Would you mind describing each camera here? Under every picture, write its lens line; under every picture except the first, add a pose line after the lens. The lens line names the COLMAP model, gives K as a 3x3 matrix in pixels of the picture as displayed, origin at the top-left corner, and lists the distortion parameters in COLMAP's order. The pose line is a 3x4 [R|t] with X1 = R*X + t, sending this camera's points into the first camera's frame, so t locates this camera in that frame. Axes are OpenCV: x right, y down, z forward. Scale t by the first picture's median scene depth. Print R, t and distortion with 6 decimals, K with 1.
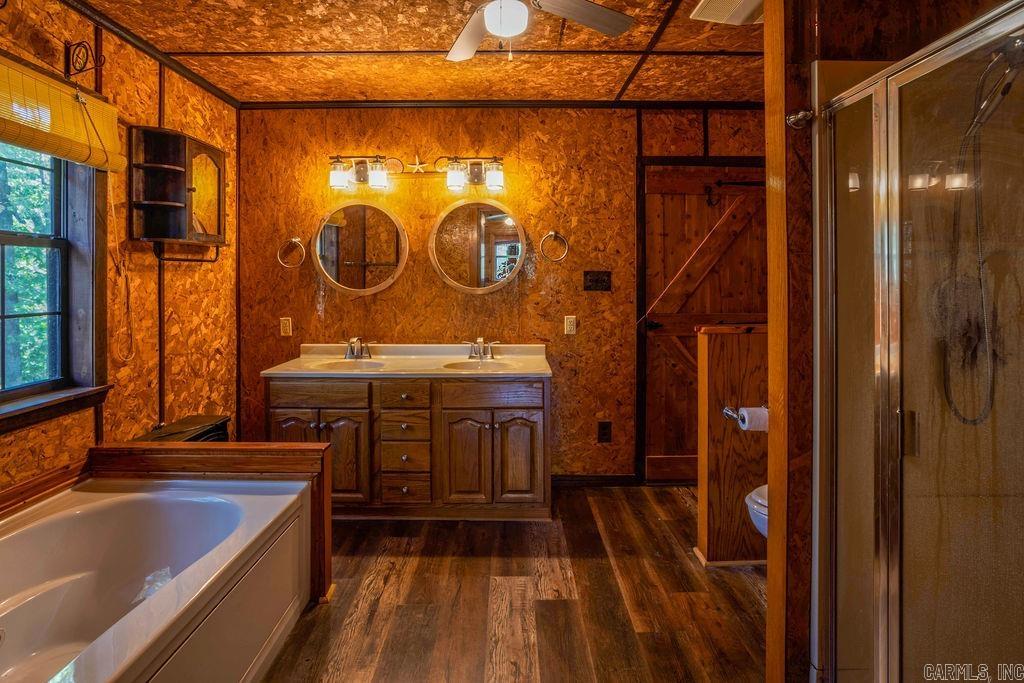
lens RADIAL K [[505.4, 0, 506.5], [0, 505.4, 319.6], [0, 0, 1]] dist [-0.060465, 0.027696]
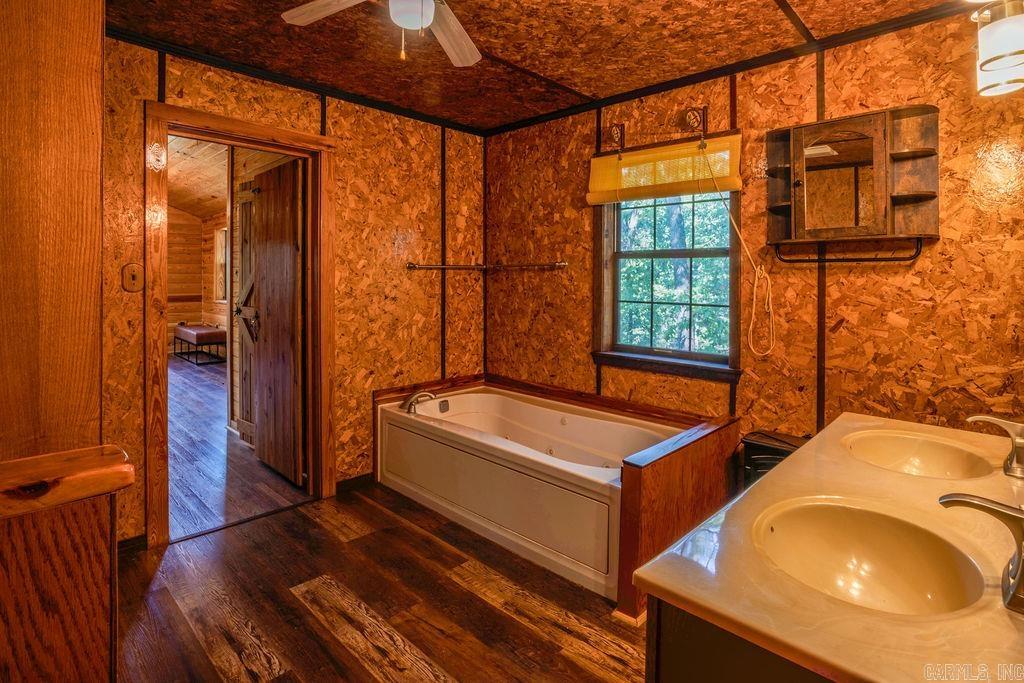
lens RADIAL K [[512.6, 0, 509.8], [0, 512.6, 313.2], [0, 0, 1]] dist [-0.049887, 0.026726]
pose [[-0.682917, 0.052860, -0.728580, 0.459333], [-0.062120, 0.989563, 0.130022, -0.128369], [0.727849, 0.134054, -0.672506, 1.412749]]
